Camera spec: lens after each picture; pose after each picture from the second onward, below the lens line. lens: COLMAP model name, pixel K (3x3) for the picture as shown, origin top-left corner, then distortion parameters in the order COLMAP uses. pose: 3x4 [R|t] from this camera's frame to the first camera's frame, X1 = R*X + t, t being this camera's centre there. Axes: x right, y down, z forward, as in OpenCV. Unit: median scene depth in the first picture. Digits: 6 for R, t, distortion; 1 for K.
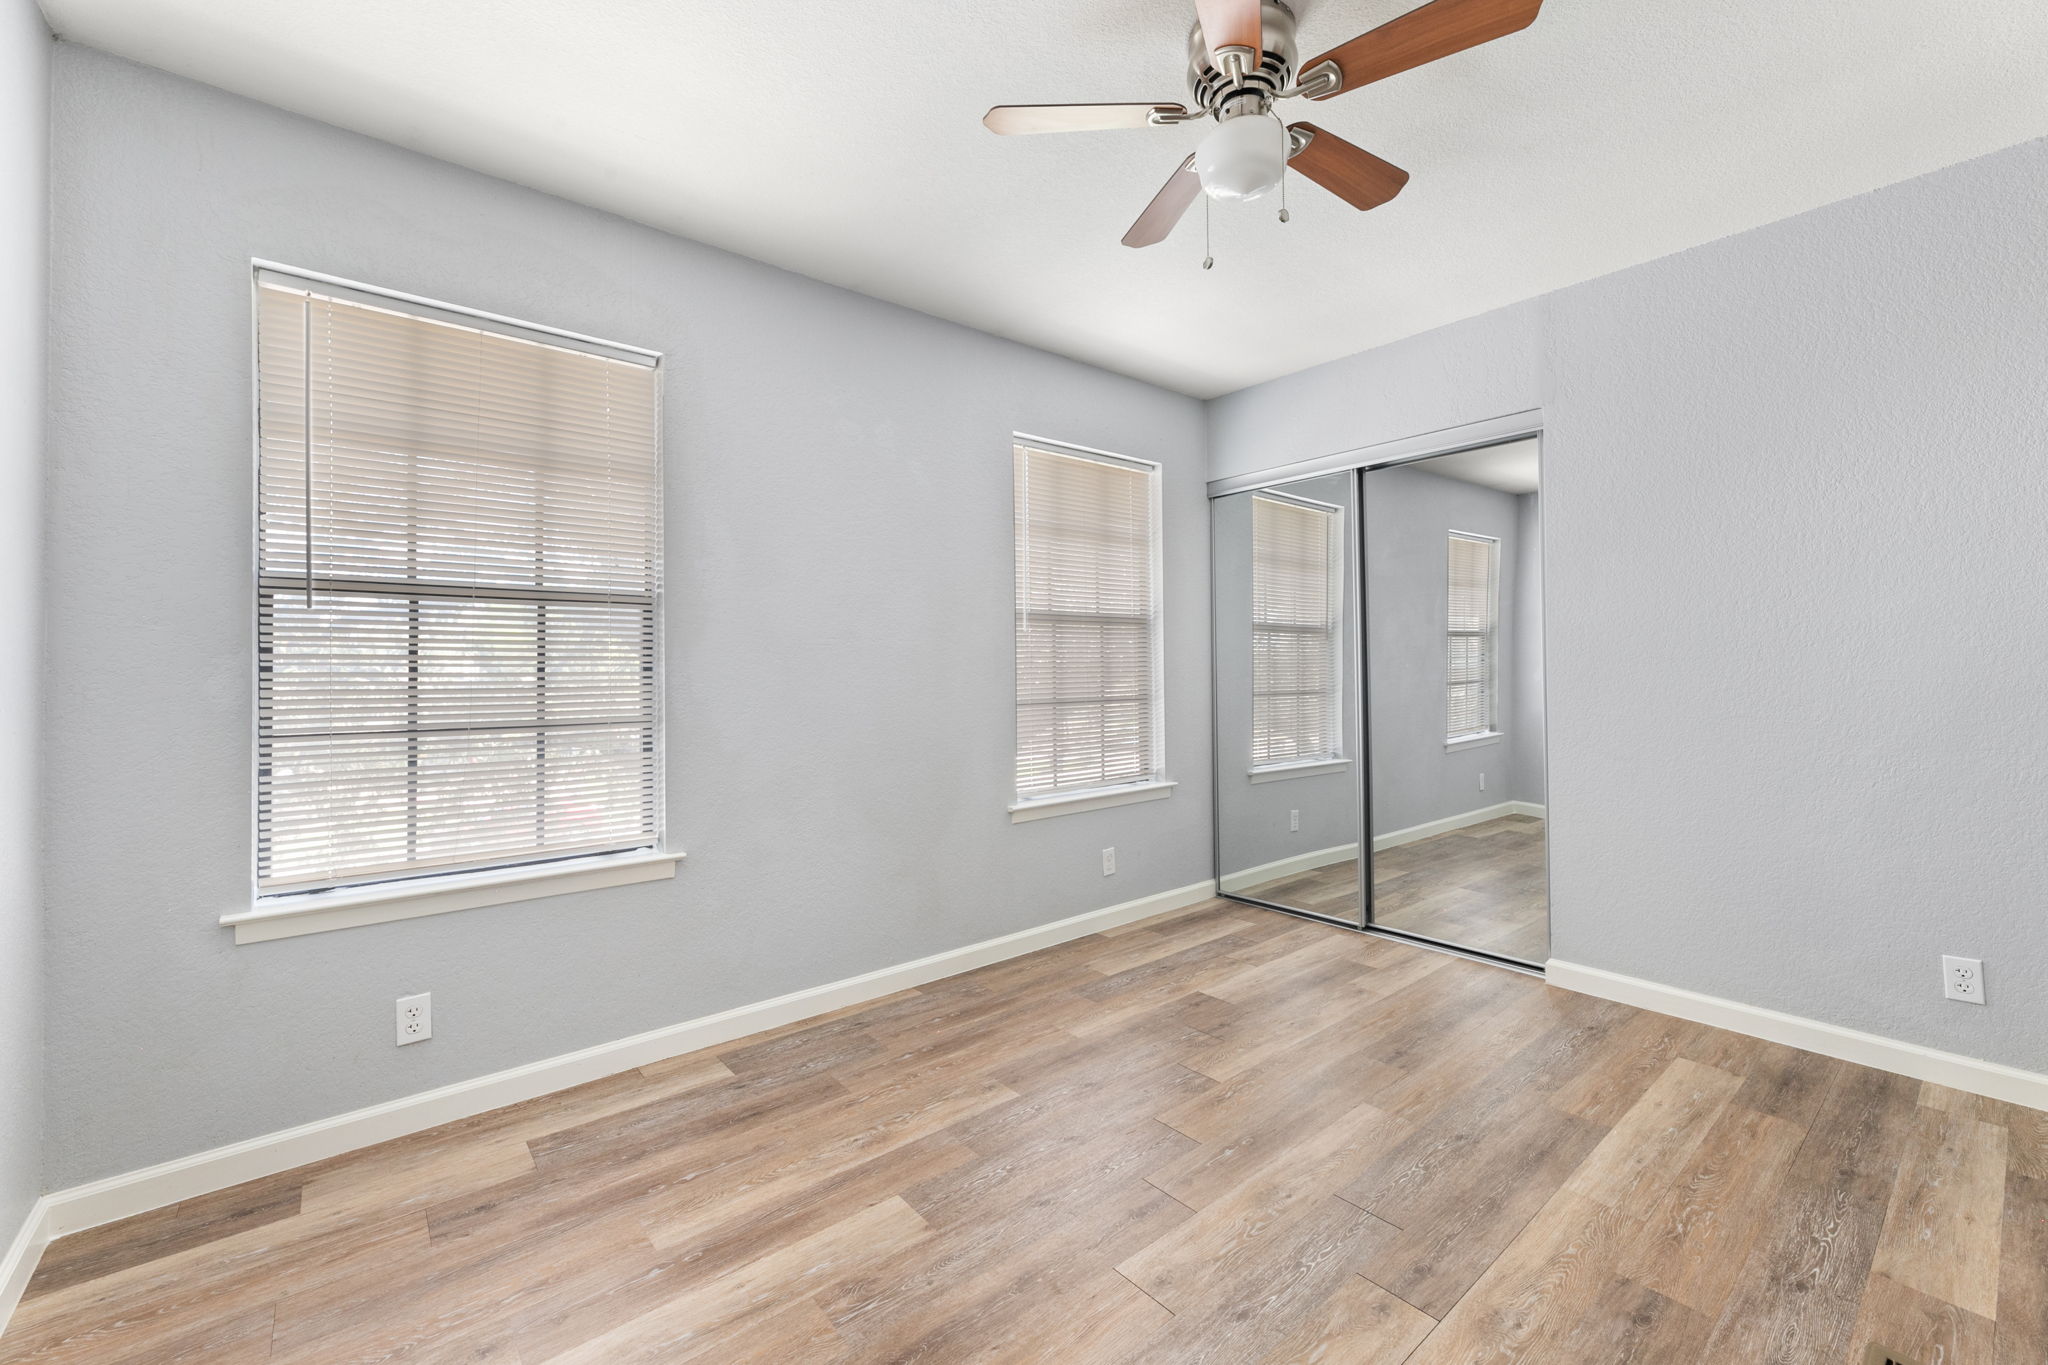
lens RADIAL K [[841.7, 0, 1045.9], [0, 841.7, 672.8], [0, 0, 1]] dist [0.000492, 0.000362]
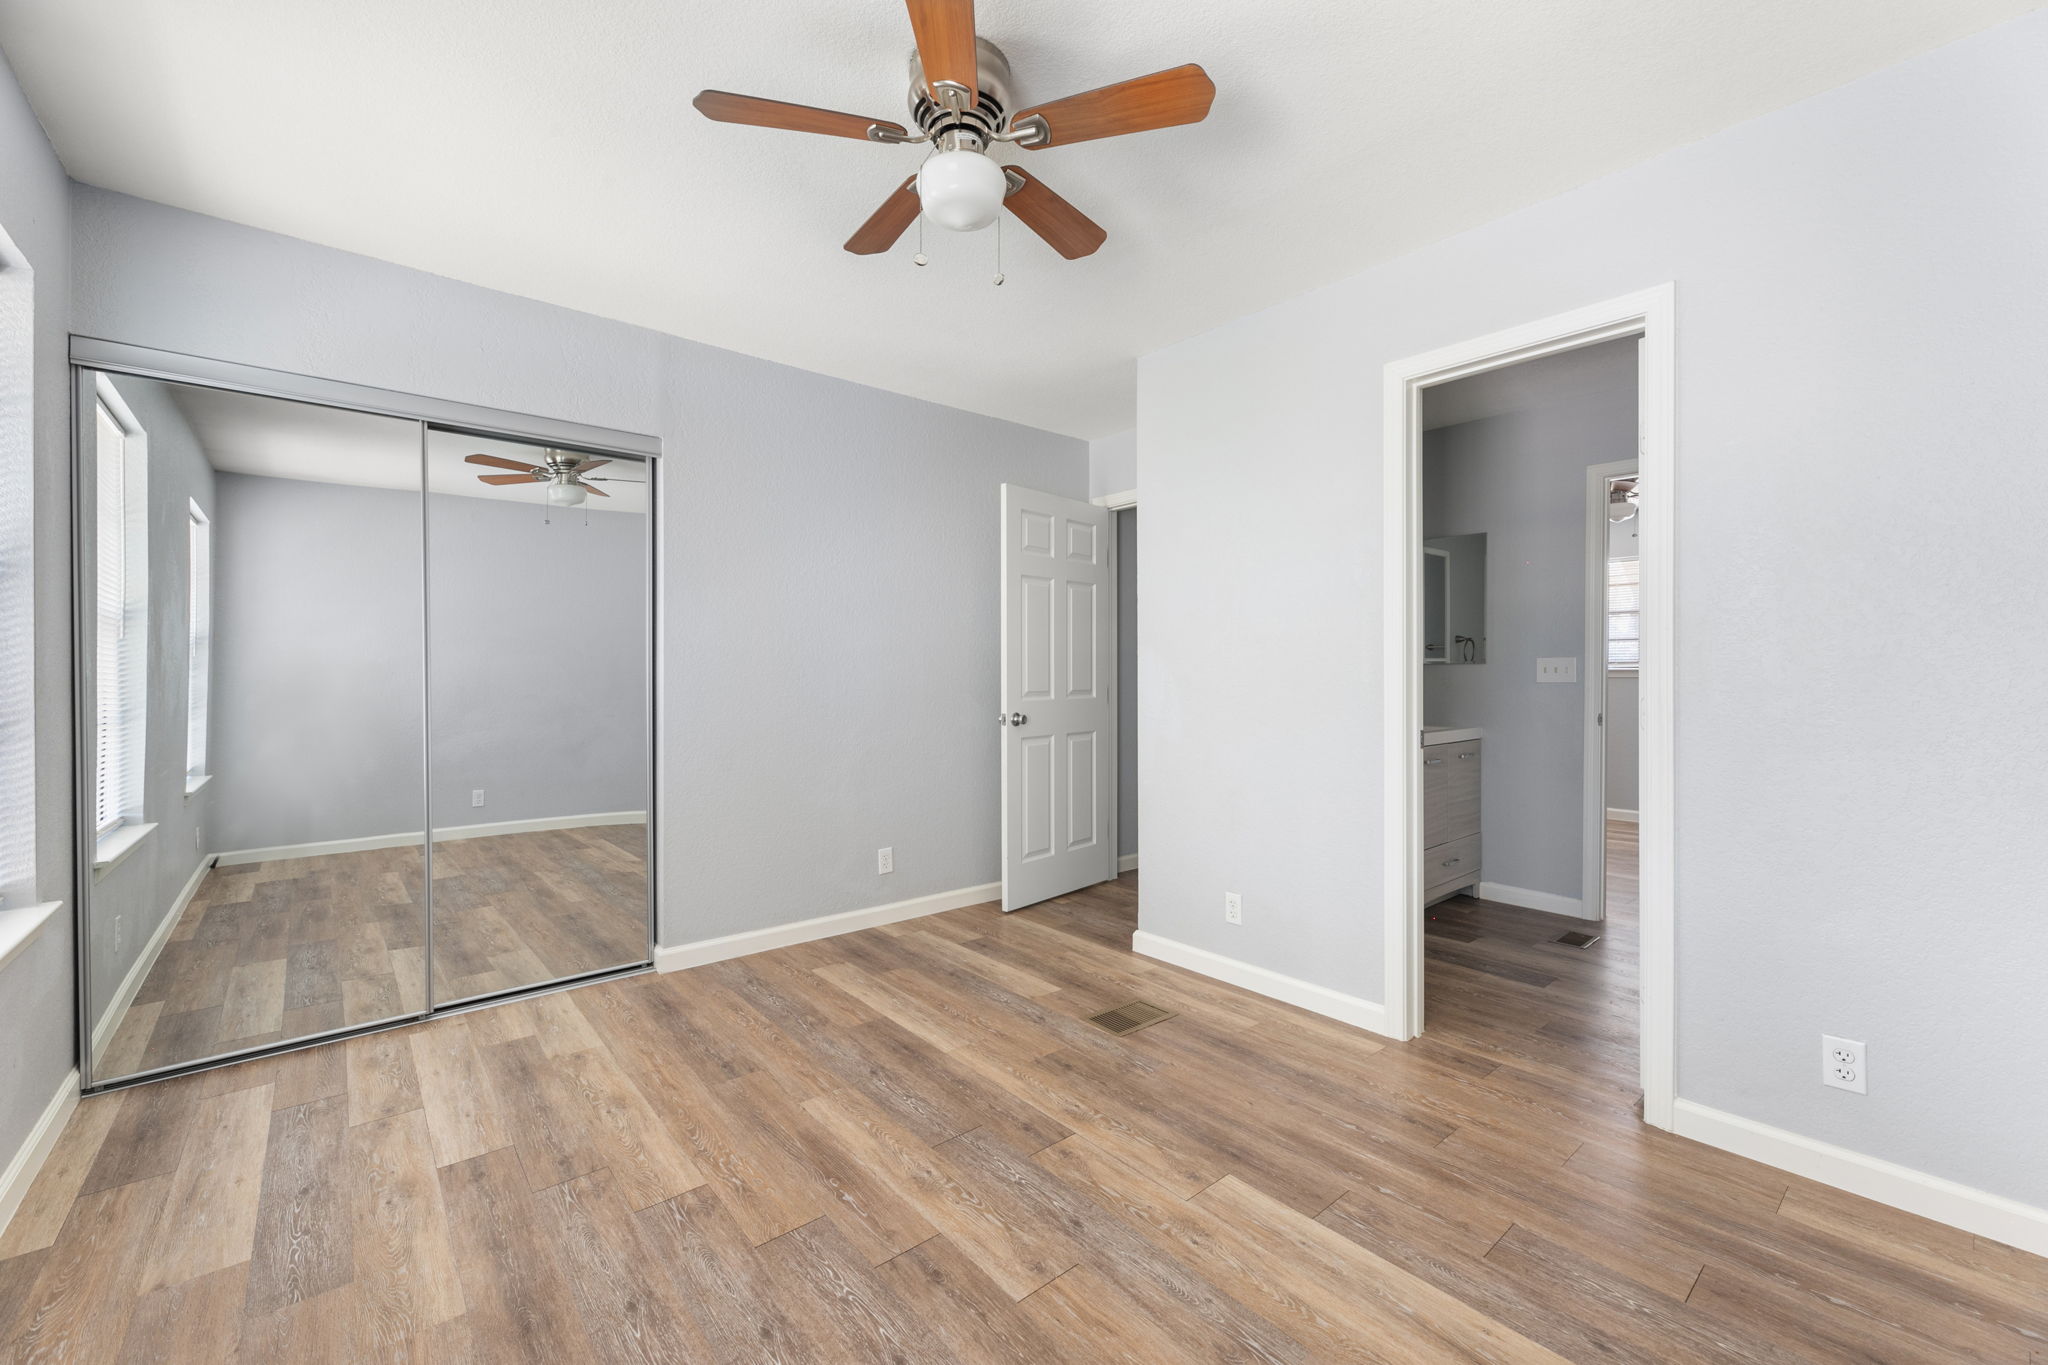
lens RADIAL K [[841.7, 0, 1027.9], [0, 841.7, 677.3], [0, 0, 1]] dist [0.000492, 0.000362]
pose [[0.001048, 0.004031, 0.999991, -0.535338], [0.009915, 0.999943, -0.004041, 0.002275], [-0.999950, 0.009920, 0.001008, 0.599160]]
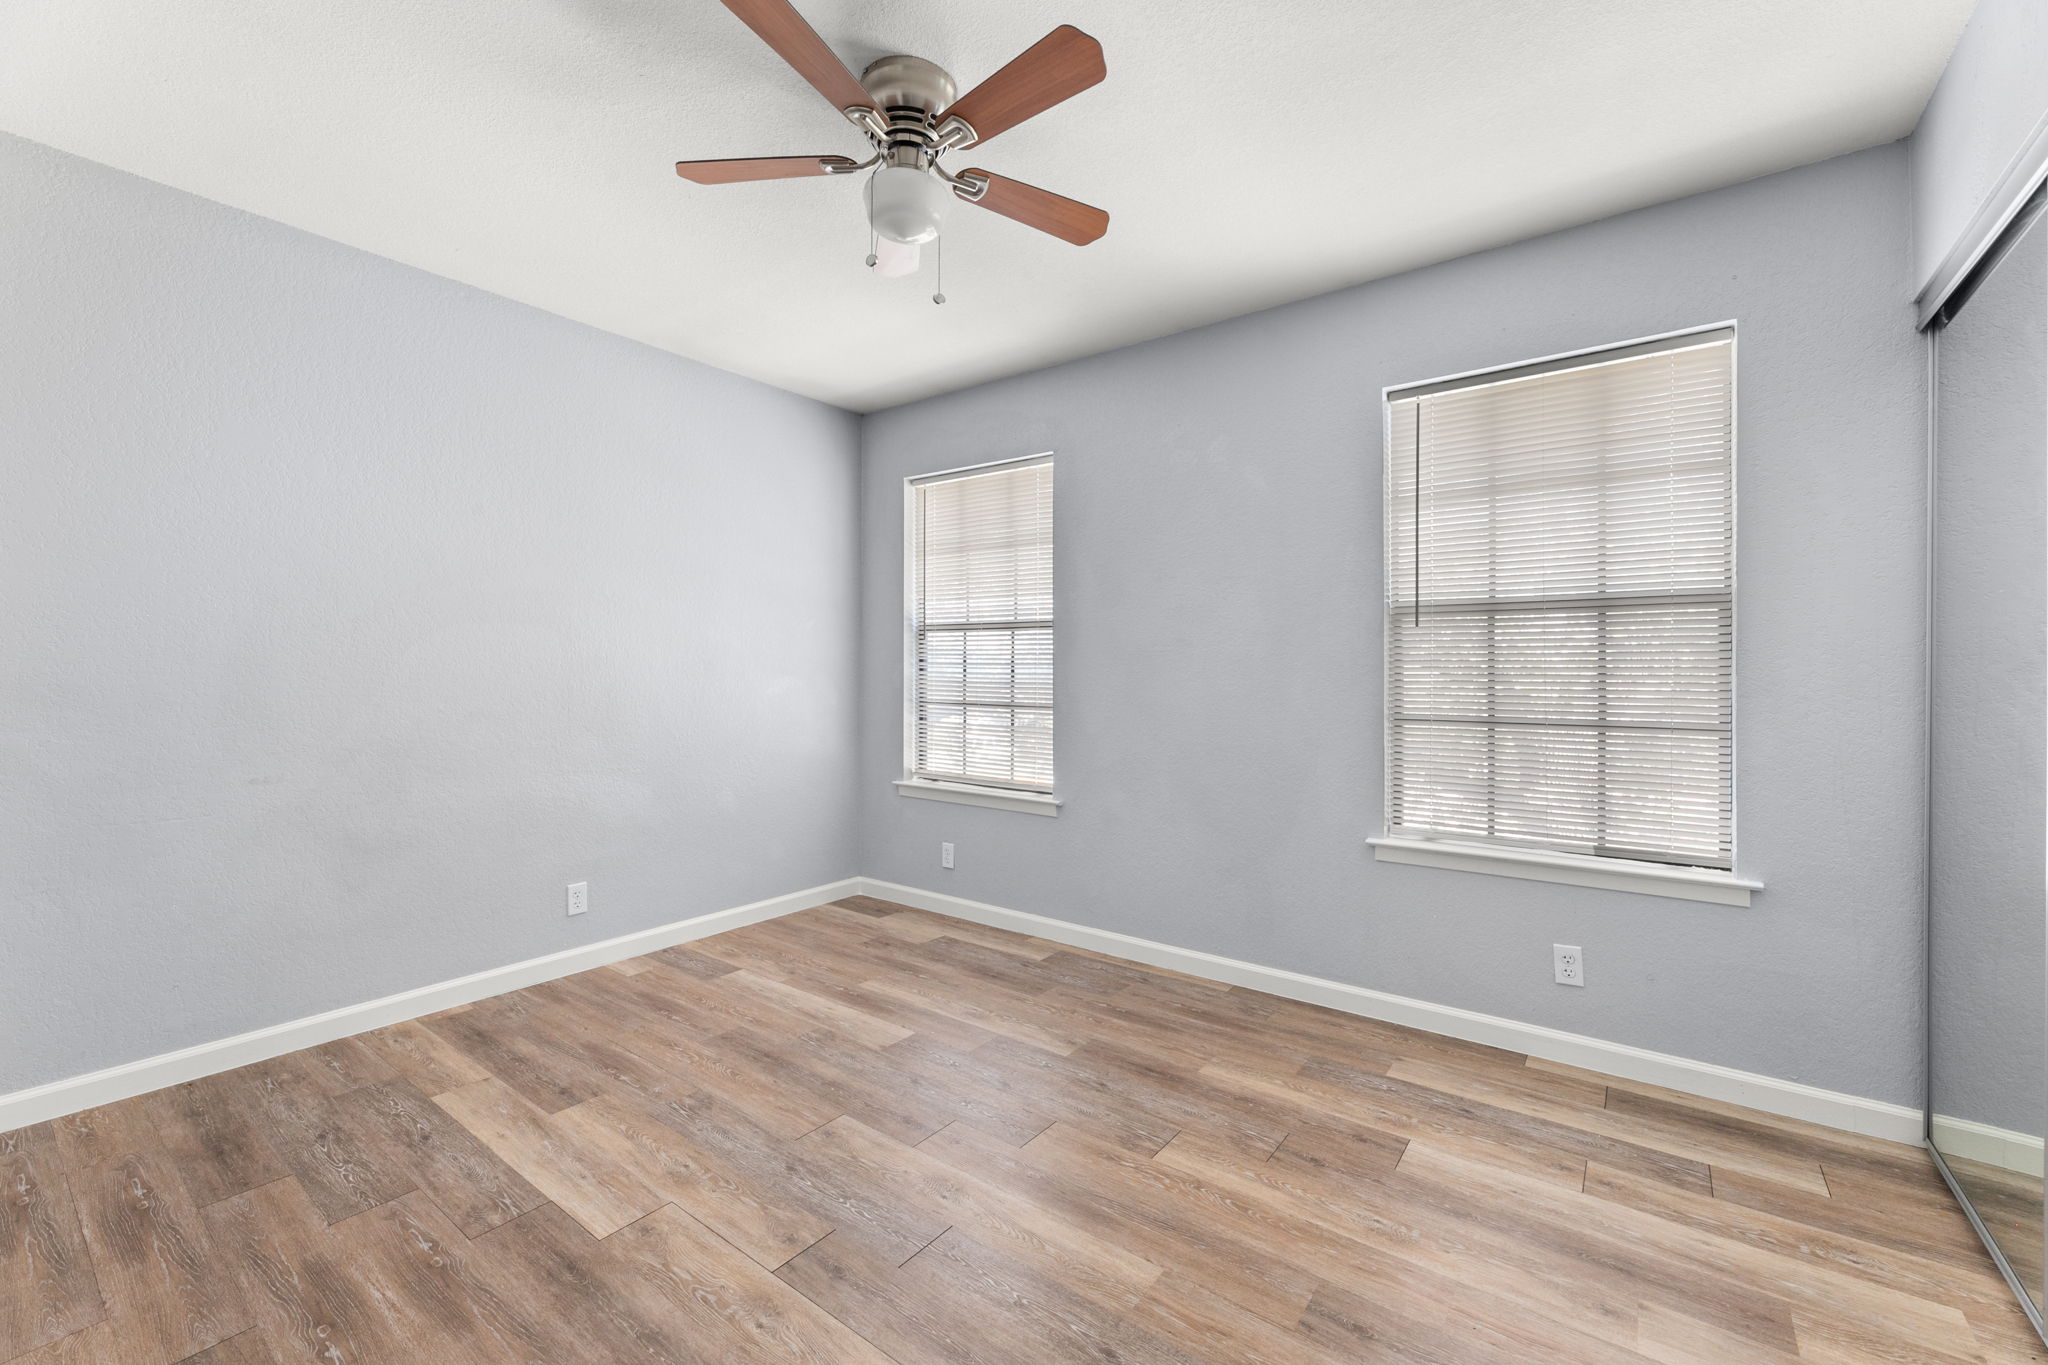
lens RADIAL K [[841.7, 0, 1015.5], [0, 841.7, 680.6], [0, 0, 1]] dist [0.000492, 0.000362]
pose [[0.205061, 0.015158, -0.978632, 0.880314], [-0.014140, 0.999822, 0.012523, -0.003146], [0.978647, 0.011270, 0.205239, 0.601324]]
